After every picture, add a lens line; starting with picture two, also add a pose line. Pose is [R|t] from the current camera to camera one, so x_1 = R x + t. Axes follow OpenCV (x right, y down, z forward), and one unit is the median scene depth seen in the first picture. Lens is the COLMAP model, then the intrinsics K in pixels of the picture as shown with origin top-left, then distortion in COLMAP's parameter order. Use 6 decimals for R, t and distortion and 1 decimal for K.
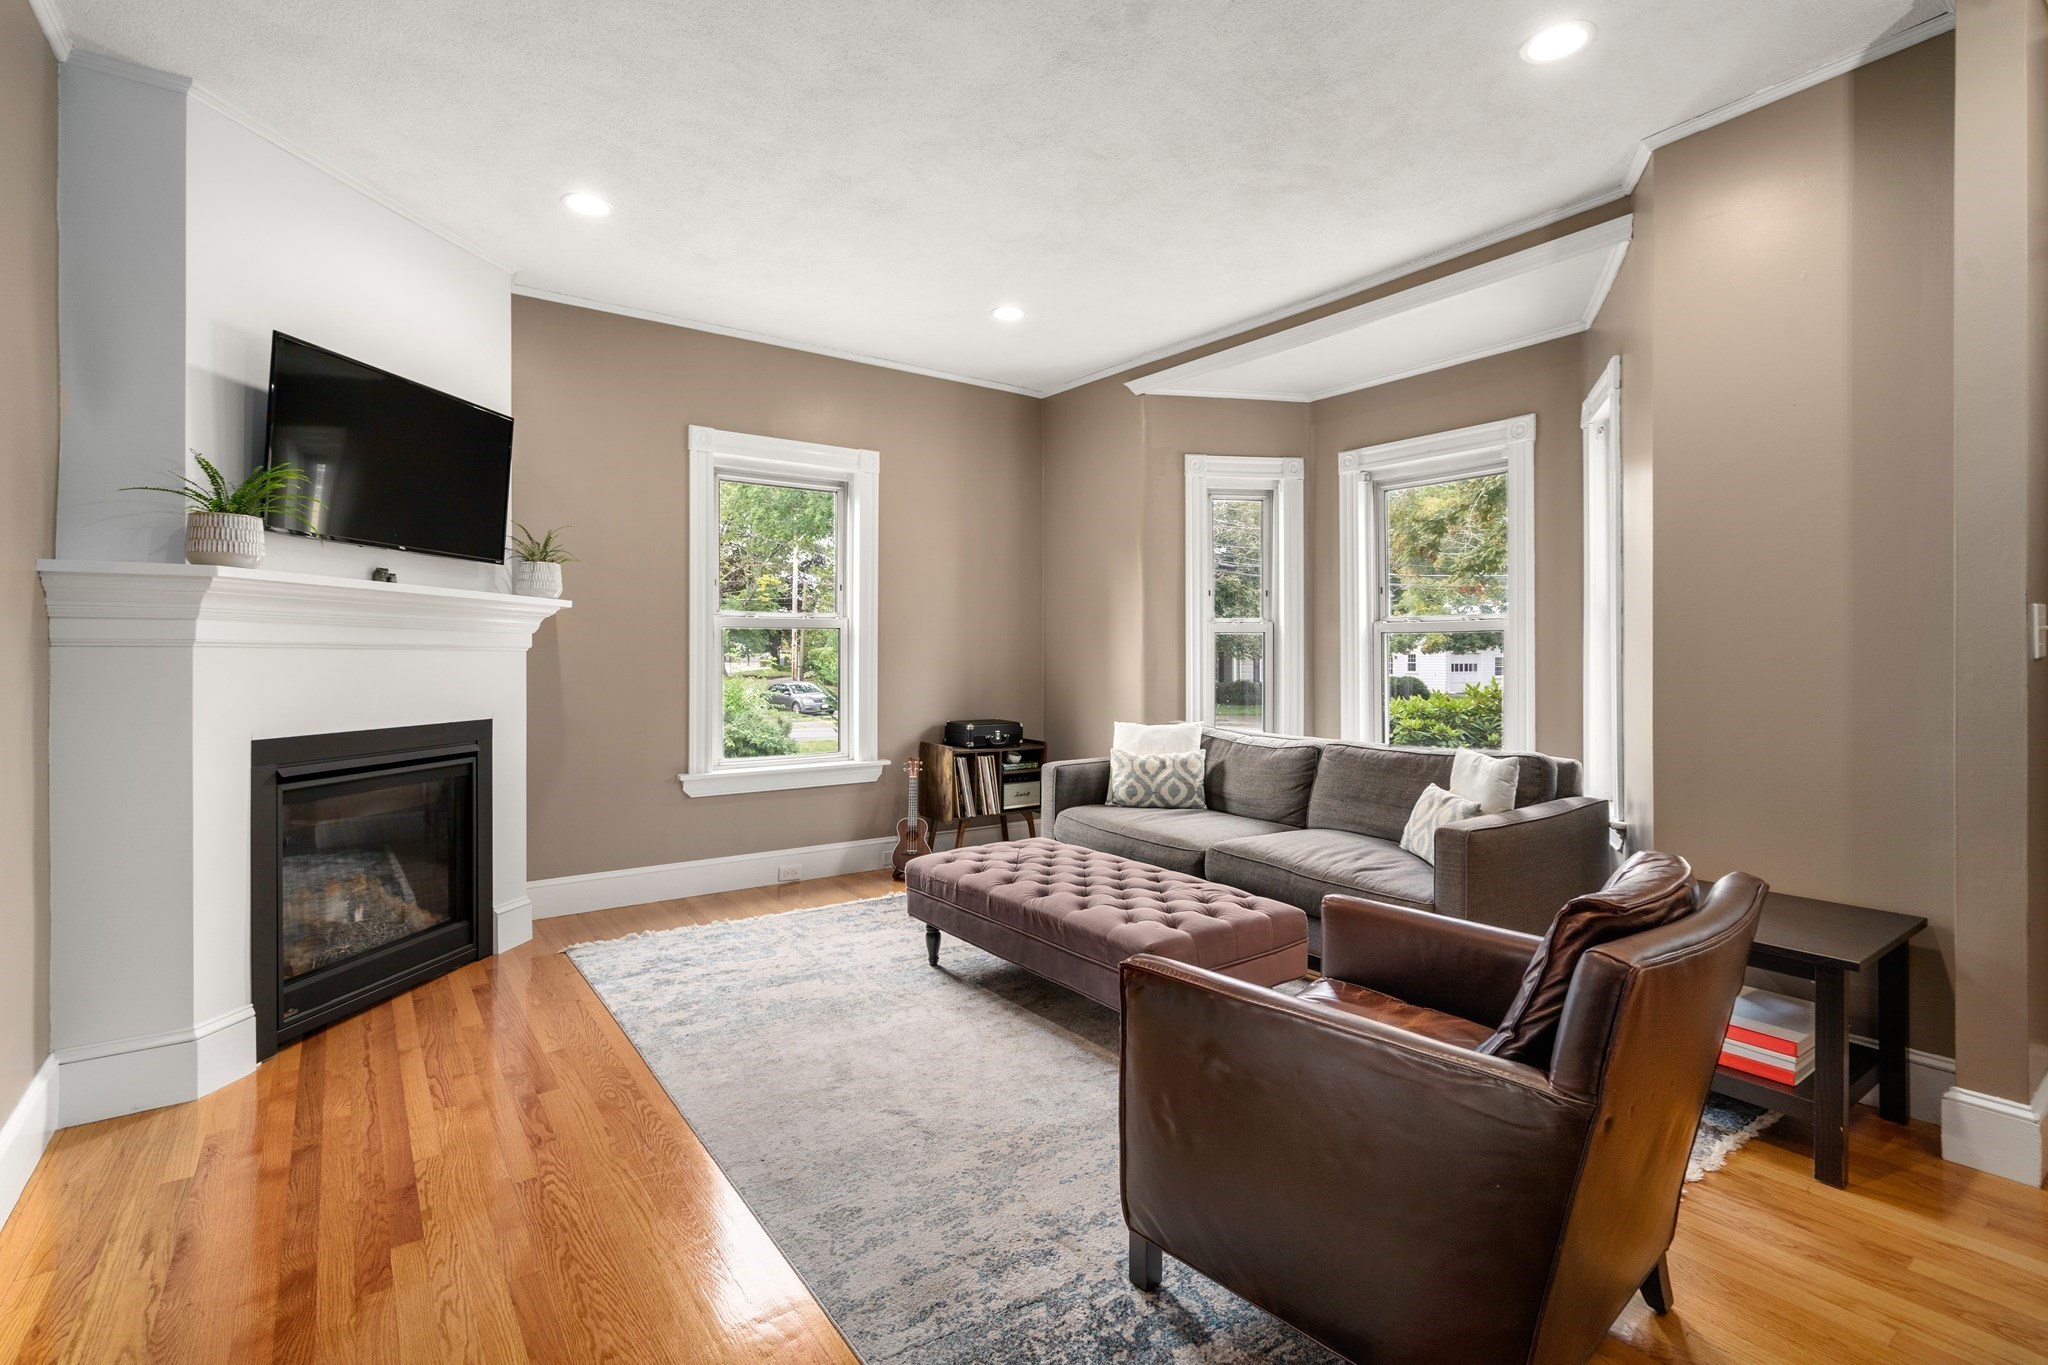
lens RADIAL K [[941.5, 0, 1027.0], [0, 941.5, 652.5], [0, 0, 1]] dist [0.000975, 0.000441]
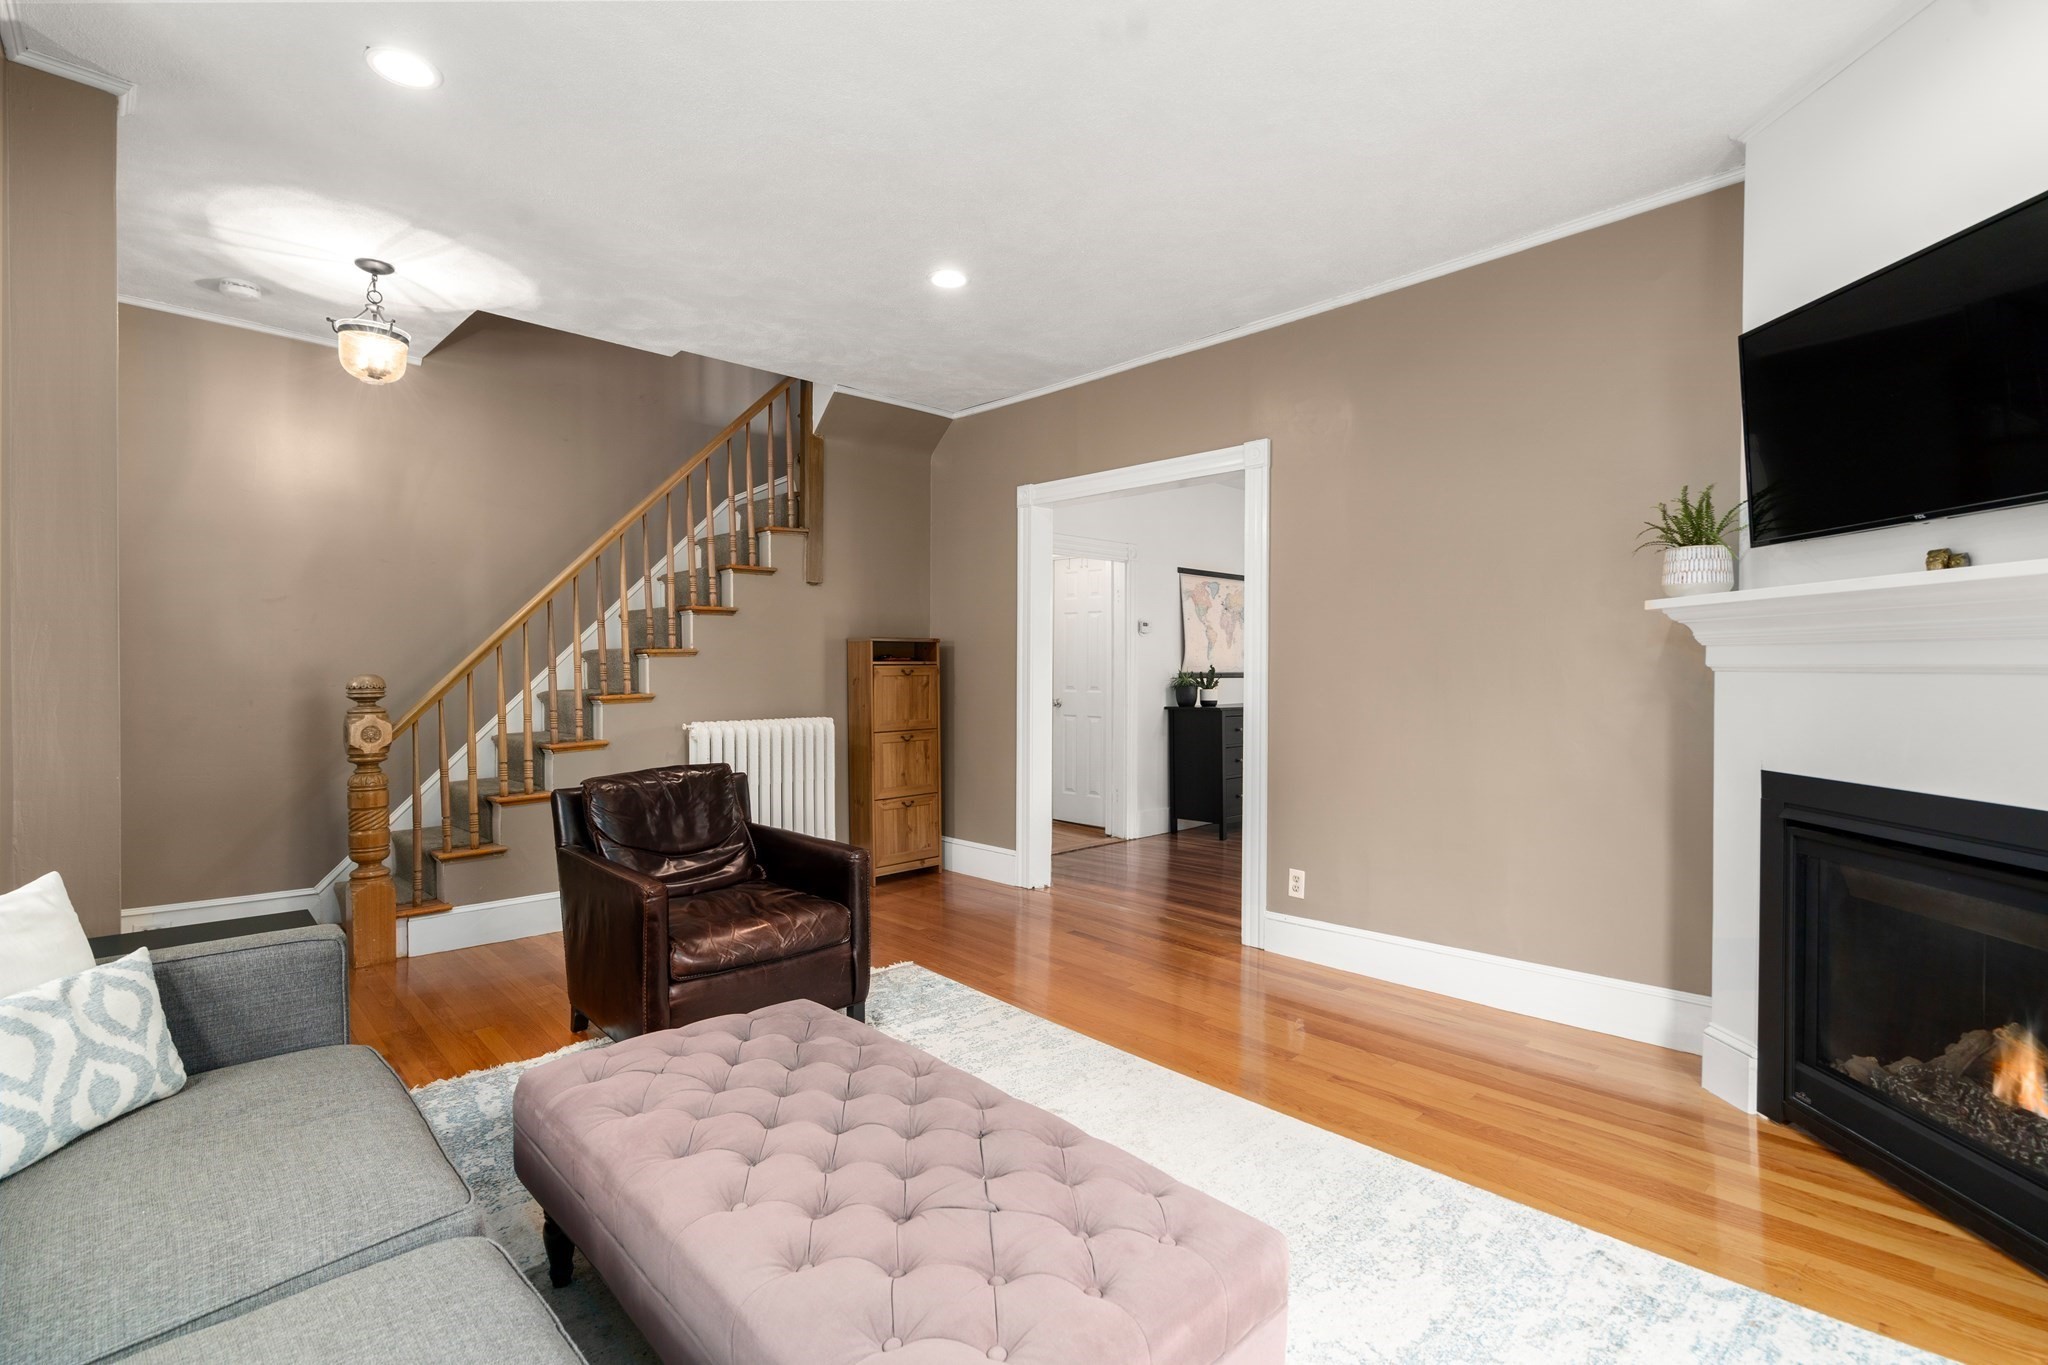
lens RADIAL K [[942.5, 0, 1026.0], [0, 942.5, 677.5], [0, 0, 1]] dist [-0.000242, 0.000290]
pose [[-0.991333, 0.001558, -0.131362, 0.029045], [0.000727, 0.999979, 0.006375, -0.005288], [0.131369, 0.006224, -0.991314, 1.572333]]
